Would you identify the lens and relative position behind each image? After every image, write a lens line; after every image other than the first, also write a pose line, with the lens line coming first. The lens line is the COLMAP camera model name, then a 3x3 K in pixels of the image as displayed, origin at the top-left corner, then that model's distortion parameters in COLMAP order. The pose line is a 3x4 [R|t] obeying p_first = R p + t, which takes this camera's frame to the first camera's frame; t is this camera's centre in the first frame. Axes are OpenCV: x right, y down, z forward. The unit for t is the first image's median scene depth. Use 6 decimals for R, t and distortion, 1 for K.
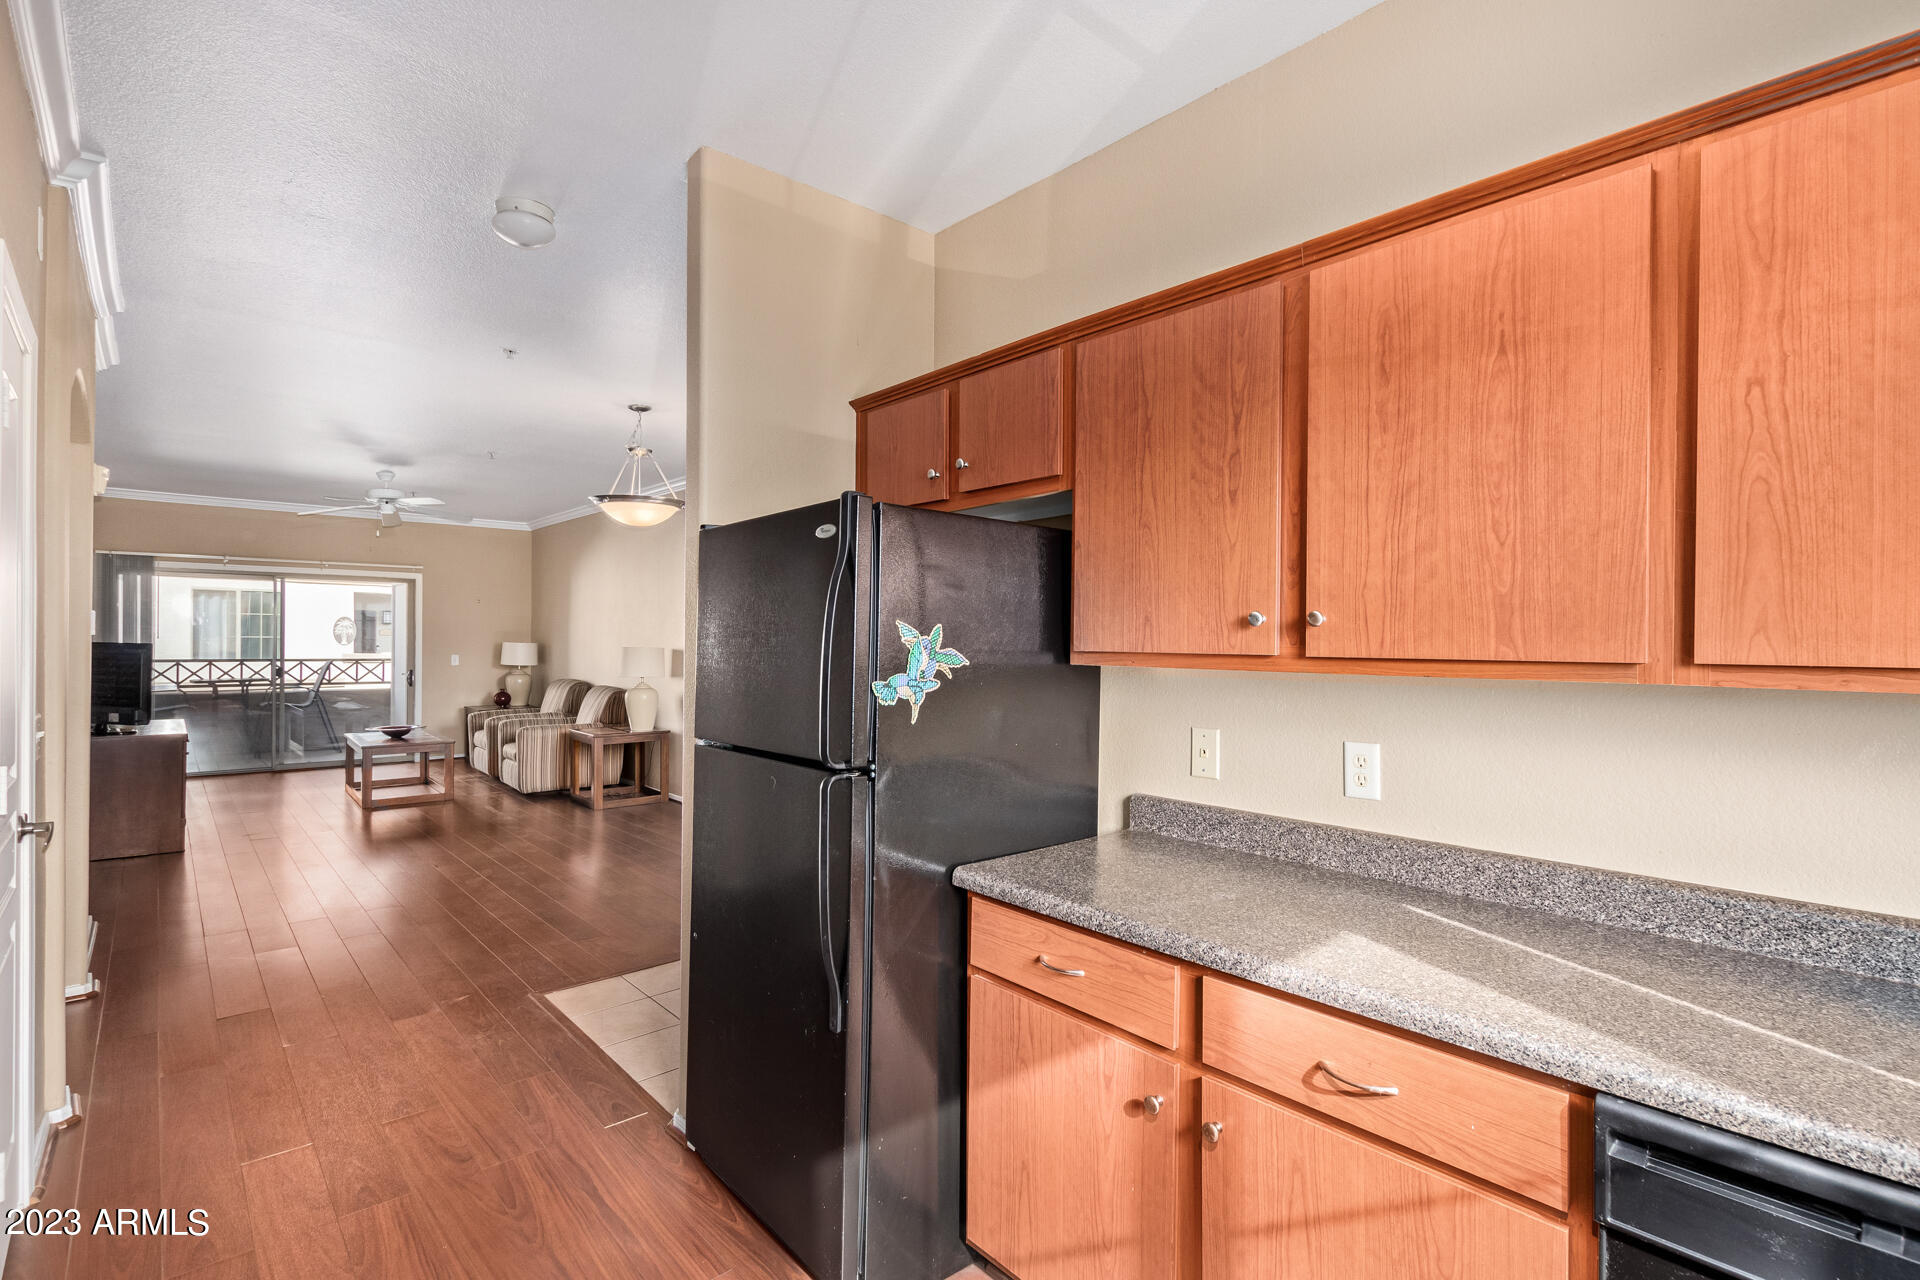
lens RADIAL K [[880.8, 0, 960.0], [0, 880.8, 640.0], [0, 0, 1]] dist [0.000832, 0.001096]
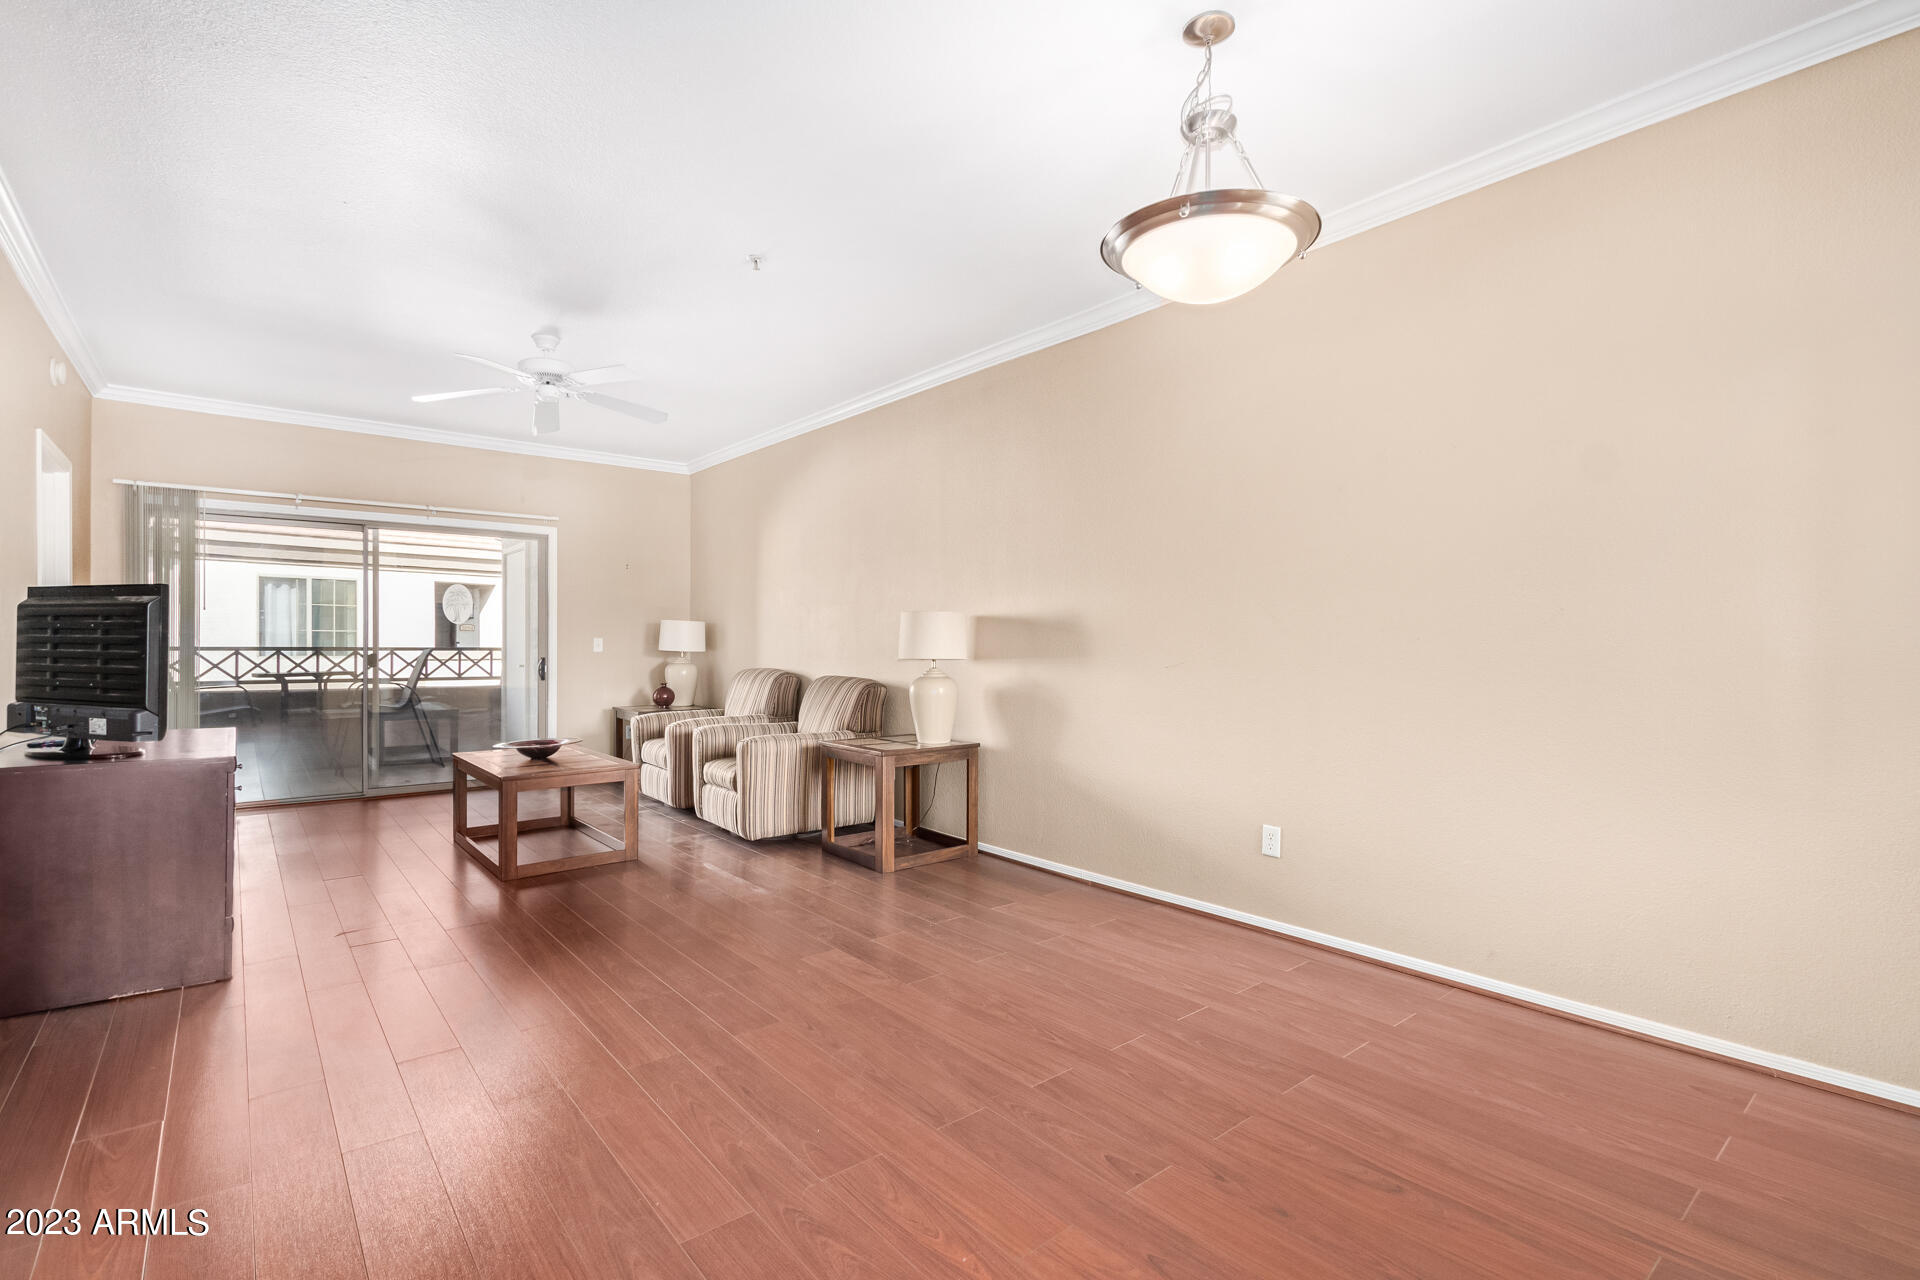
lens RADIAL K [[876.6, 0, 975.3], [0, 876.6, 640.7], [0, 0, 1]] dist [0.002670, 0.000315]
pose [[0.999404, -0.006273, -0.033945, -0.233649], [0.006230, 0.999980, -0.001350, 0.022647], [0.033952, 0.001138, 0.999423, 0.275328]]
